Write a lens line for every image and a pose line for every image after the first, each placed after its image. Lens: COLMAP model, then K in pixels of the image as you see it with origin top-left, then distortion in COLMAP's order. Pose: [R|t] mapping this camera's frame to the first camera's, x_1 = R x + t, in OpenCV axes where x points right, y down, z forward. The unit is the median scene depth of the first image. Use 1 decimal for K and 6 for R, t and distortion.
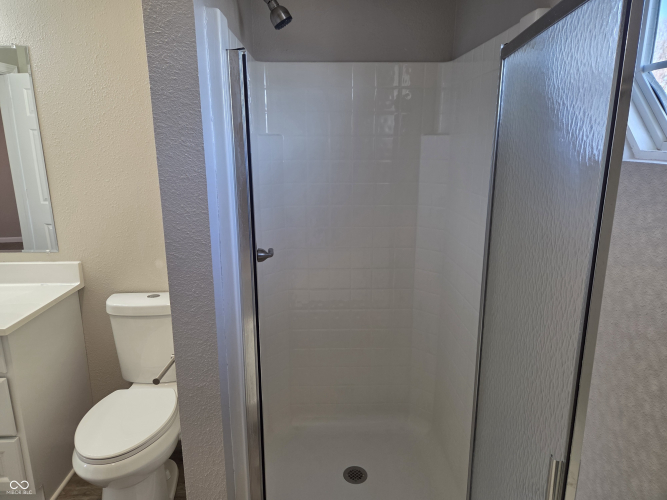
lens RADIAL K [[455.5, 0, 333.5], [0, 455.5, 250.0], [0, 0, 1]] dist [0.028466, -0.008120]
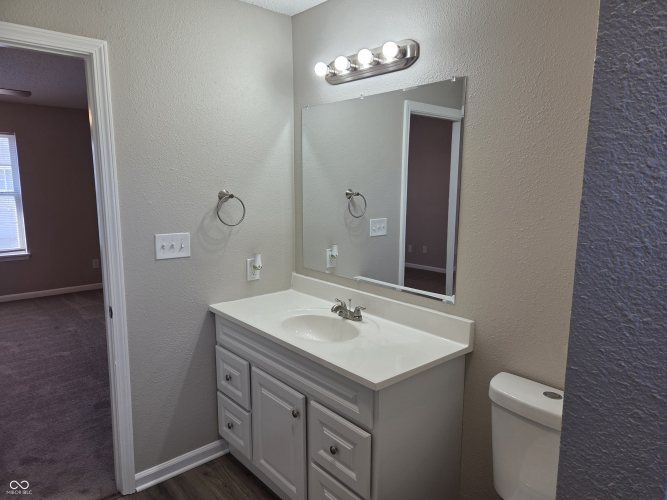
lens RADIAL K [[455.5, 0, 333.5], [0, 455.5, 250.0], [0, 0, 1]] dist [0.028466, -0.008120]
pose [[0.626934, 0.123060, -0.769291, -0.090953], [-0.195536, 0.980693, -0.002475, -0.053020], [0.754135, 0.151976, 0.638893, 0.269017]]
